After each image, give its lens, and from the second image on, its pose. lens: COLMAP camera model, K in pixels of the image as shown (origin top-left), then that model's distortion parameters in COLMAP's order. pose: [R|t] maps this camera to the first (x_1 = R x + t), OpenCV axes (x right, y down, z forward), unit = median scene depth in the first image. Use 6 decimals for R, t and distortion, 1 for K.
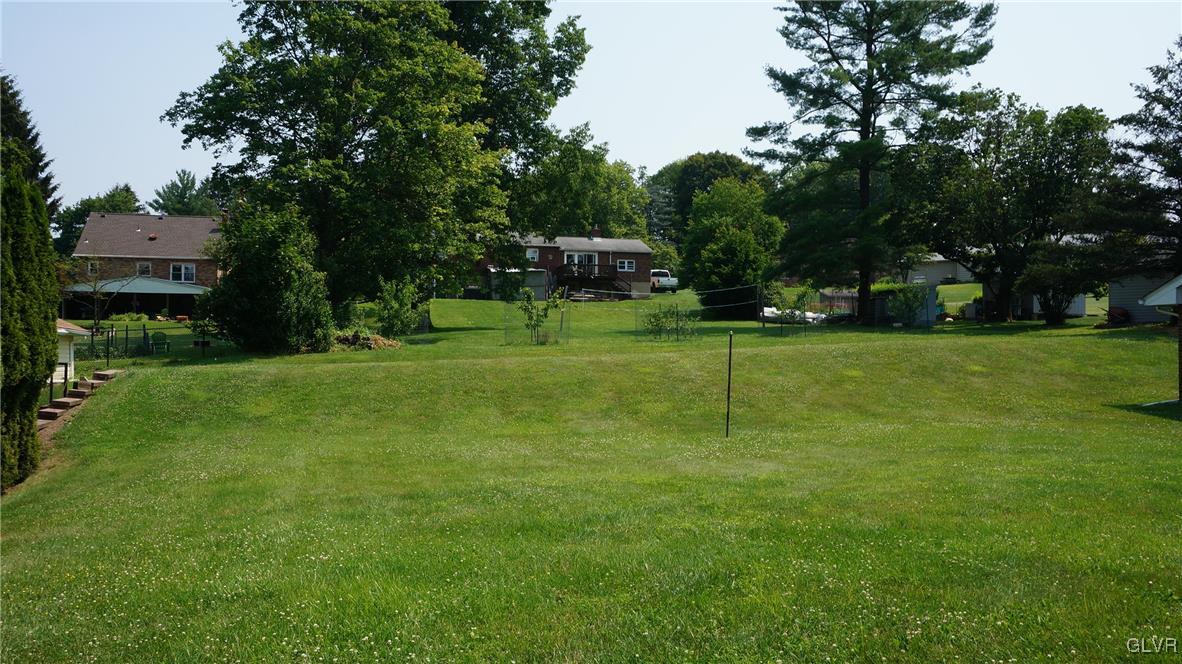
lens RADIAL K [[989.9, 0, 591.0], [0, 989.9, 332.0], [0, 0, 1]] dist [-0.034738, 0.001012]
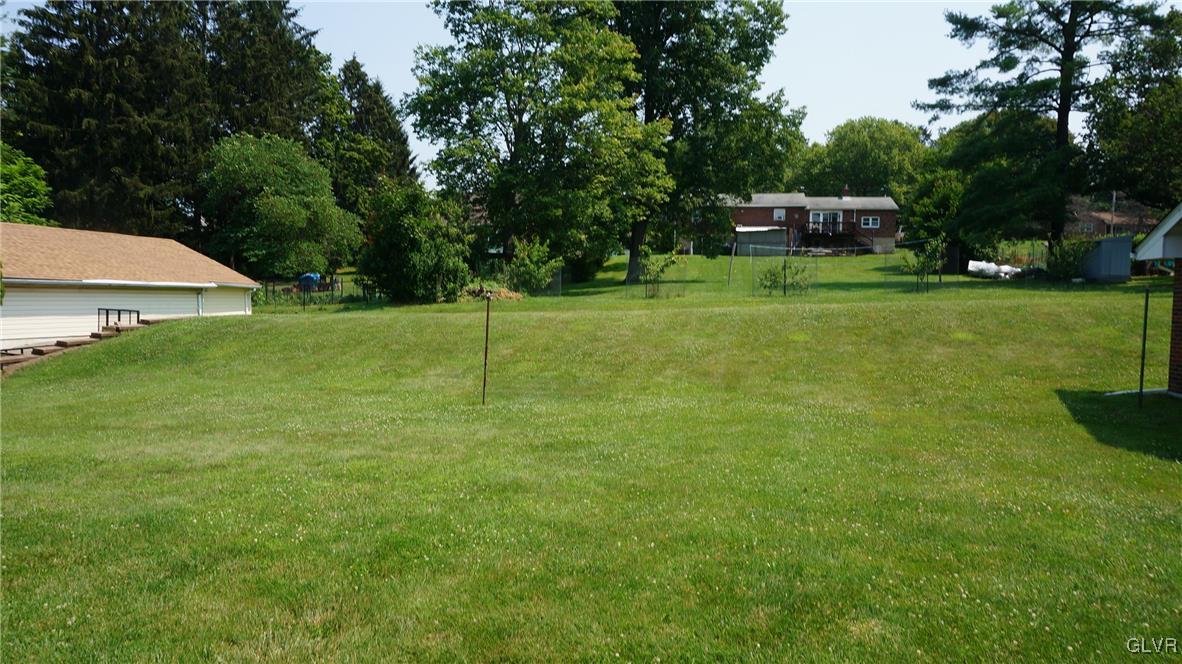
lens RADIAL K [[813.7, 0, 561.2], [0, 813.7, 335.6], [0, 0, 1]] dist [-0.046736, 0.031031]
pose [[0.904891, 0.030818, -0.424525, 0.157277], [-0.002762, 0.997780, 0.066545, -0.003365], [0.425634, -0.059044, 0.902967, 0.095274]]
